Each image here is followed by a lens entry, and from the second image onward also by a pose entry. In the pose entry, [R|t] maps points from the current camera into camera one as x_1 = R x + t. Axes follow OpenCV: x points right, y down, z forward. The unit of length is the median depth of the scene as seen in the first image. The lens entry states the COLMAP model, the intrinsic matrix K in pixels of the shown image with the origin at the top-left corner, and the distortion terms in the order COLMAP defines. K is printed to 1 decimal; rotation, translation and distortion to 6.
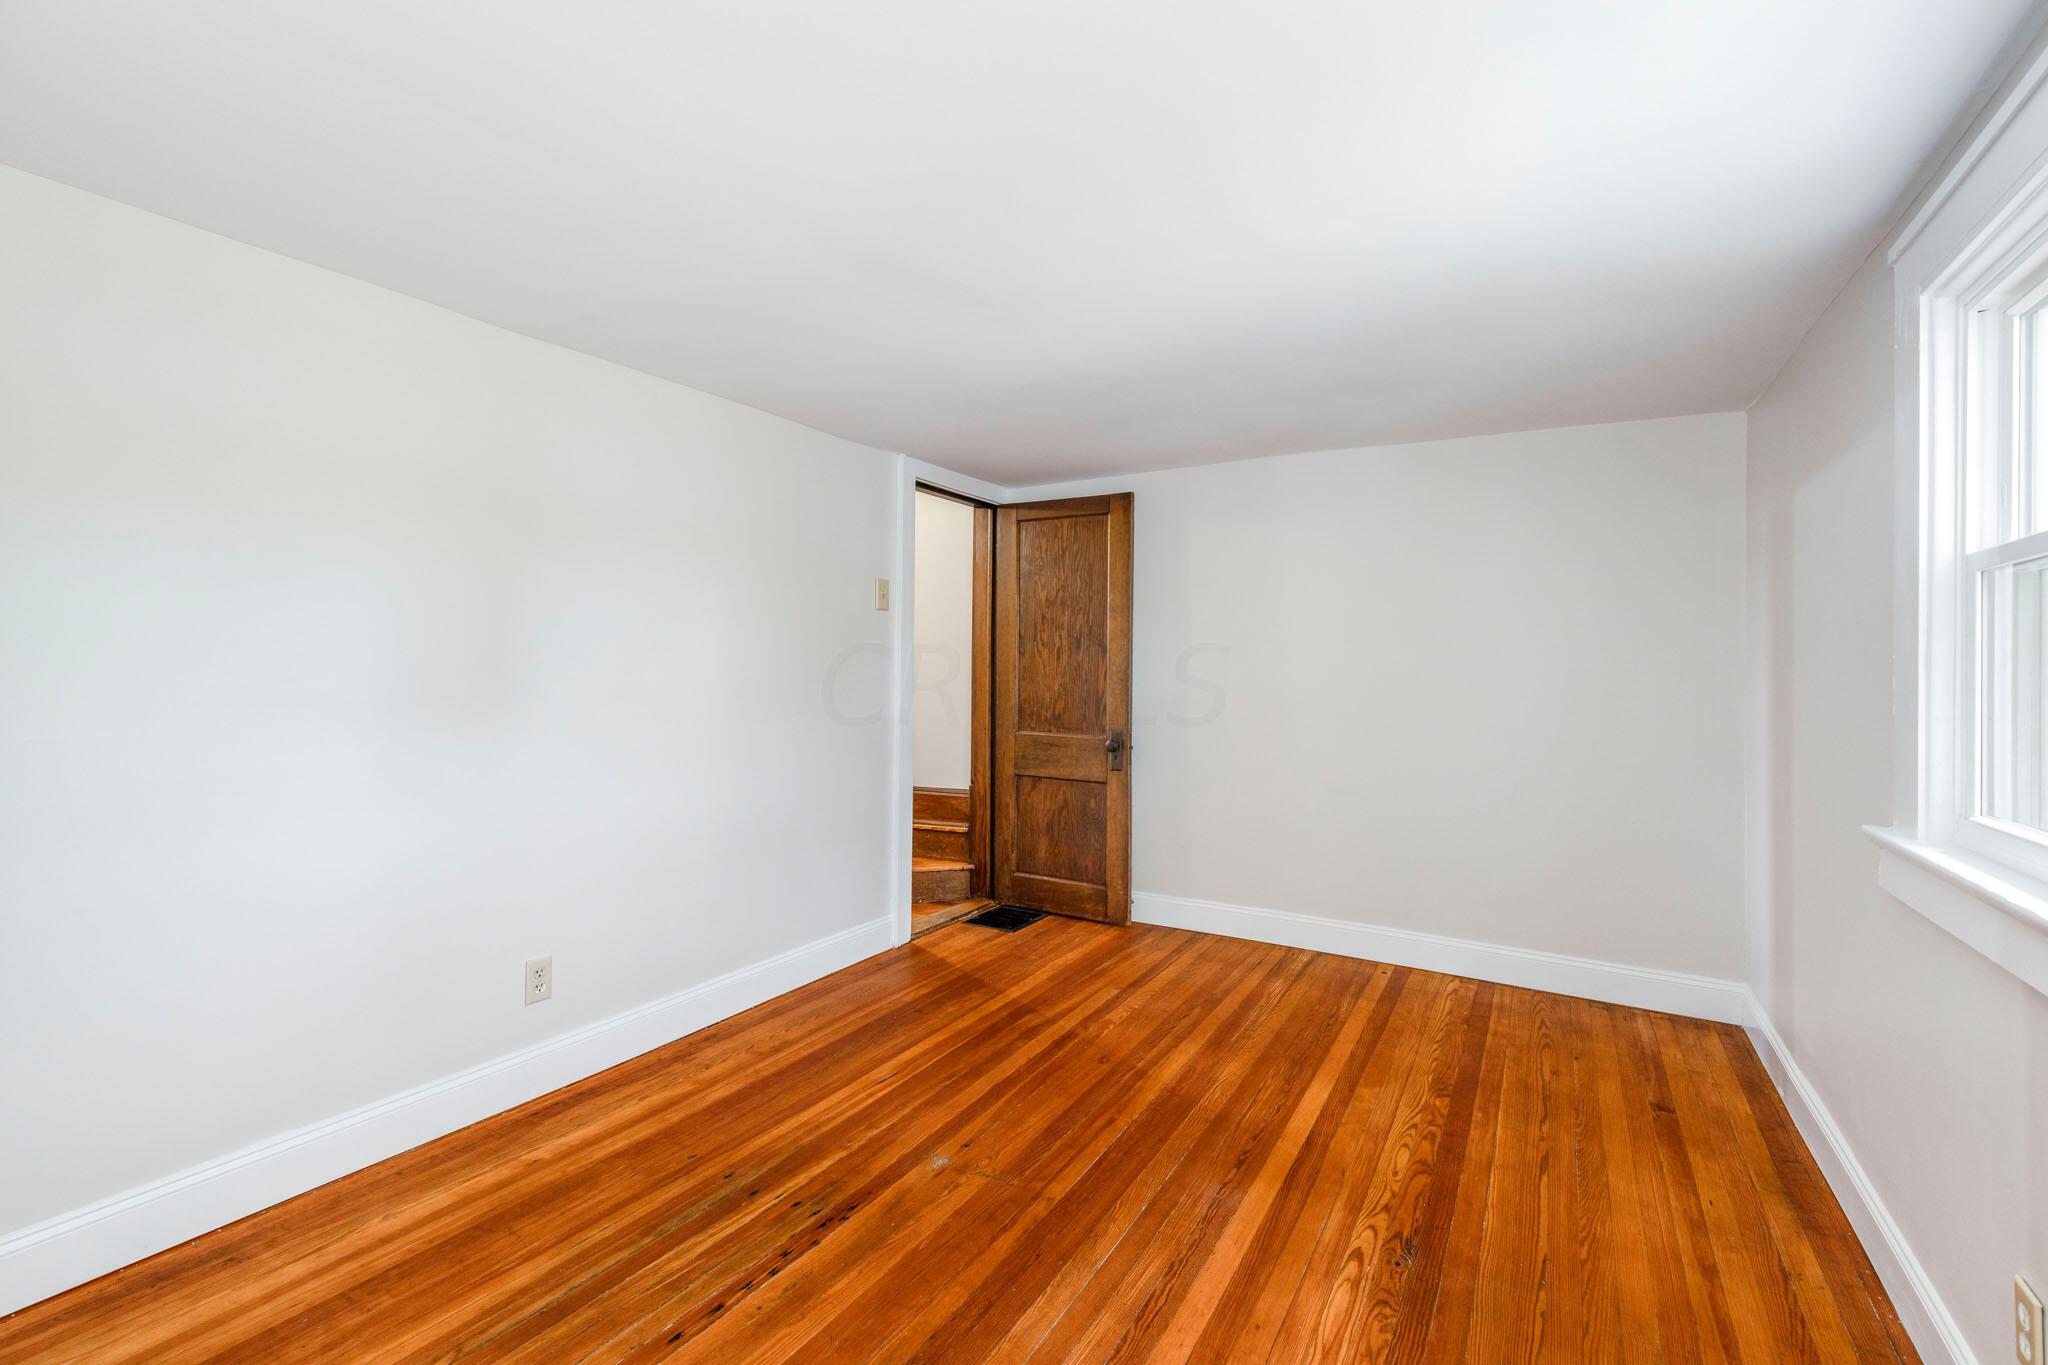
lens RADIAL K [[930.4, 0, 1025.0], [0, 930.4, 678.4], [0, 0, 1]] dist [-0.000136, -0.000247]
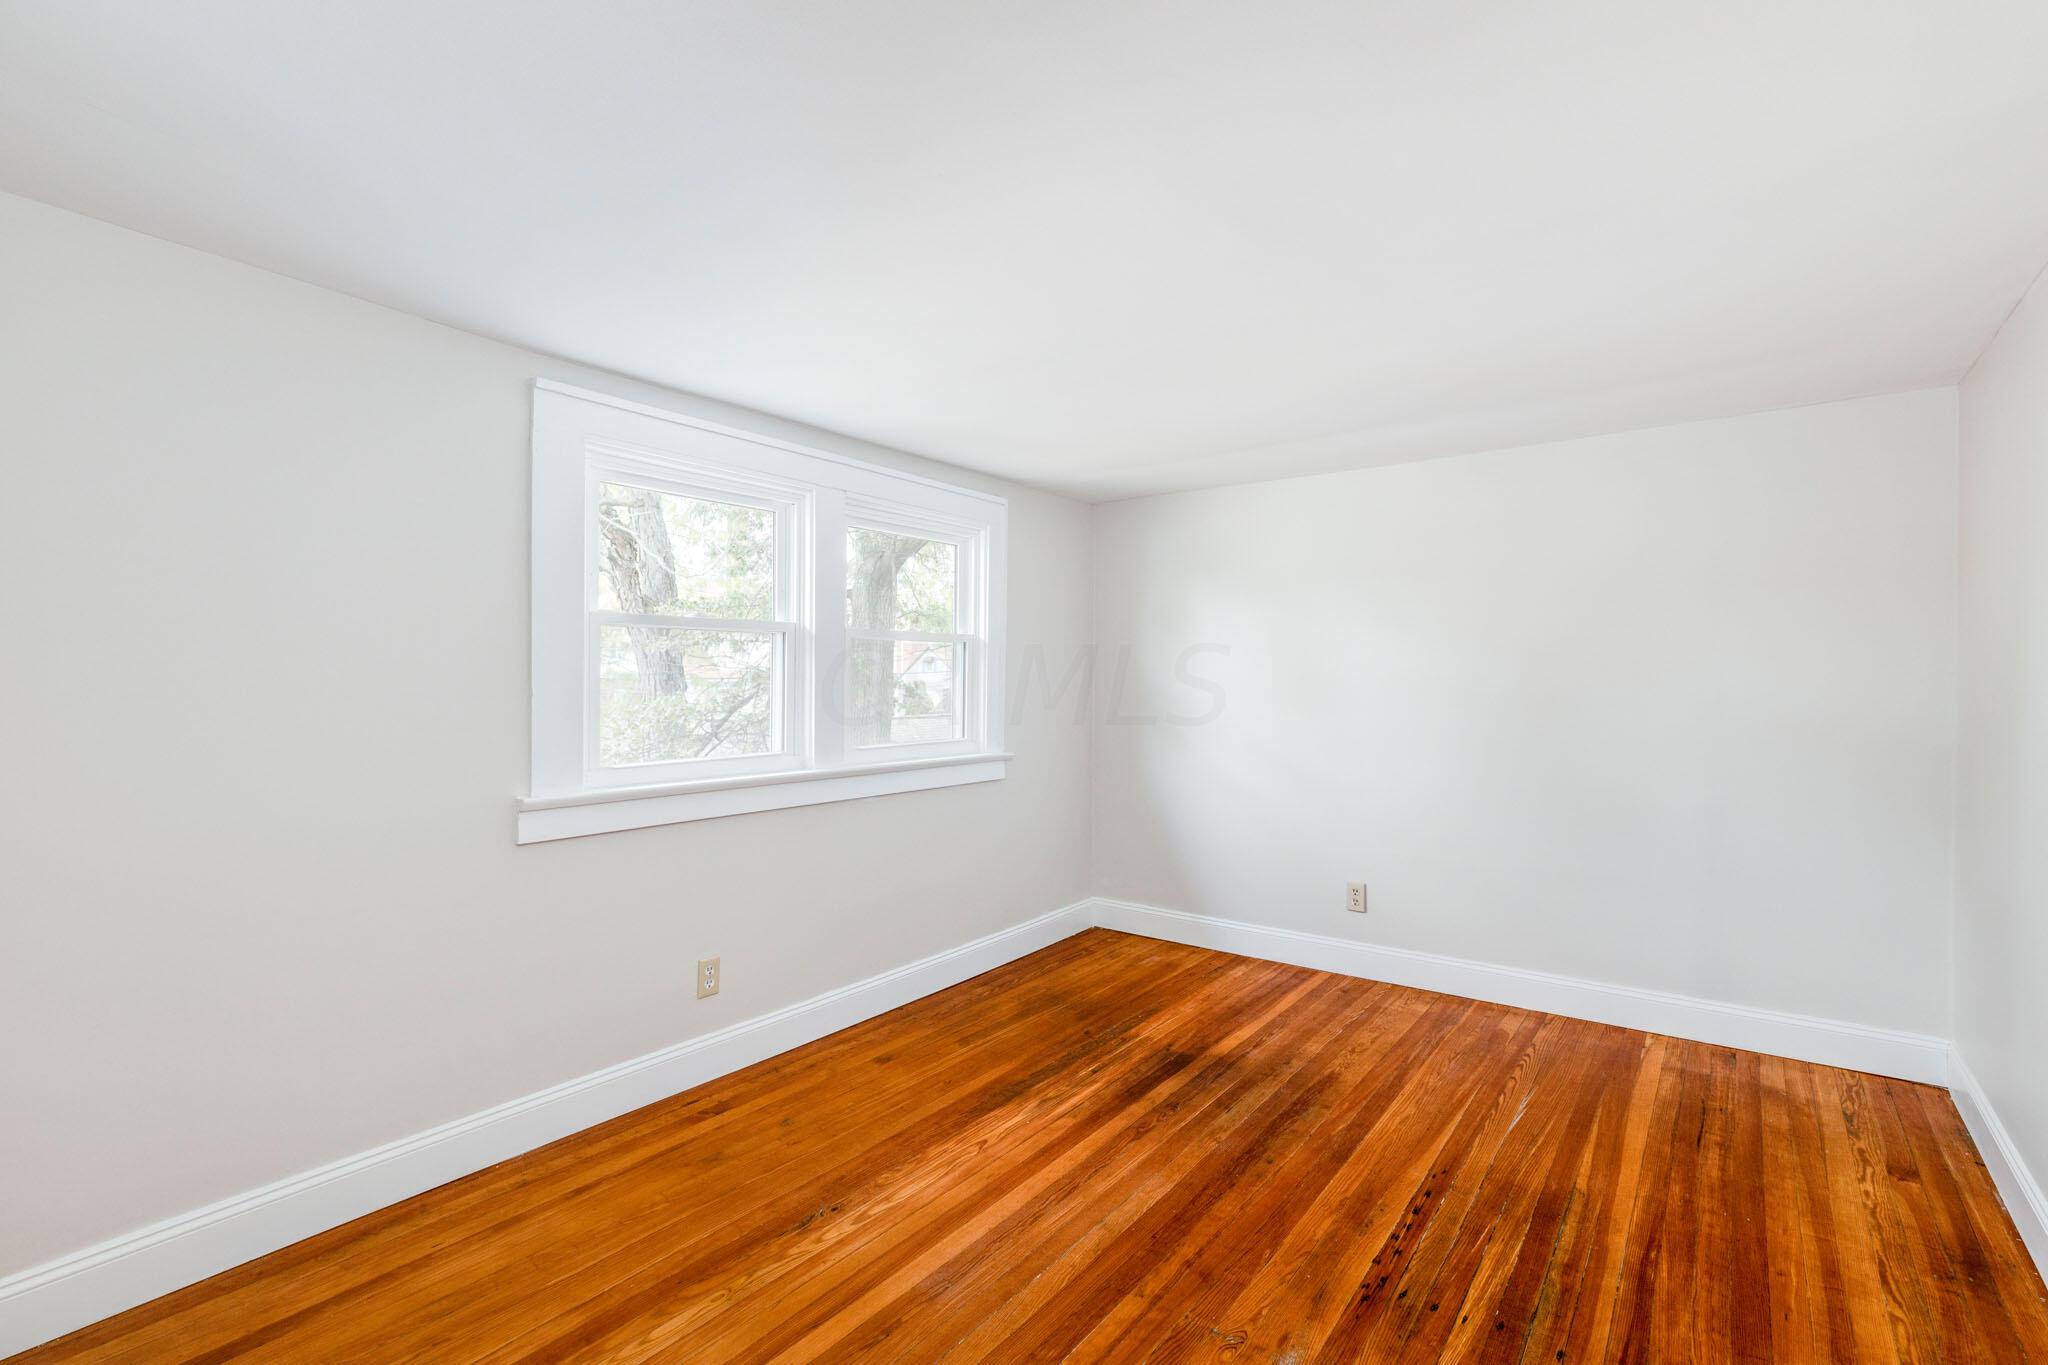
lens RADIAL K [[930.4, 0, 1020.3], [0, 930.4, 678.5], [0, 0, 1]] dist [-0.000136, -0.000247]
pose [[-0.992313, -0.011252, 0.123244, 0.040200], [-0.010607, 0.999926, 0.005891, -0.026643], [-0.123301, 0.004539, -0.992359, 2.001569]]
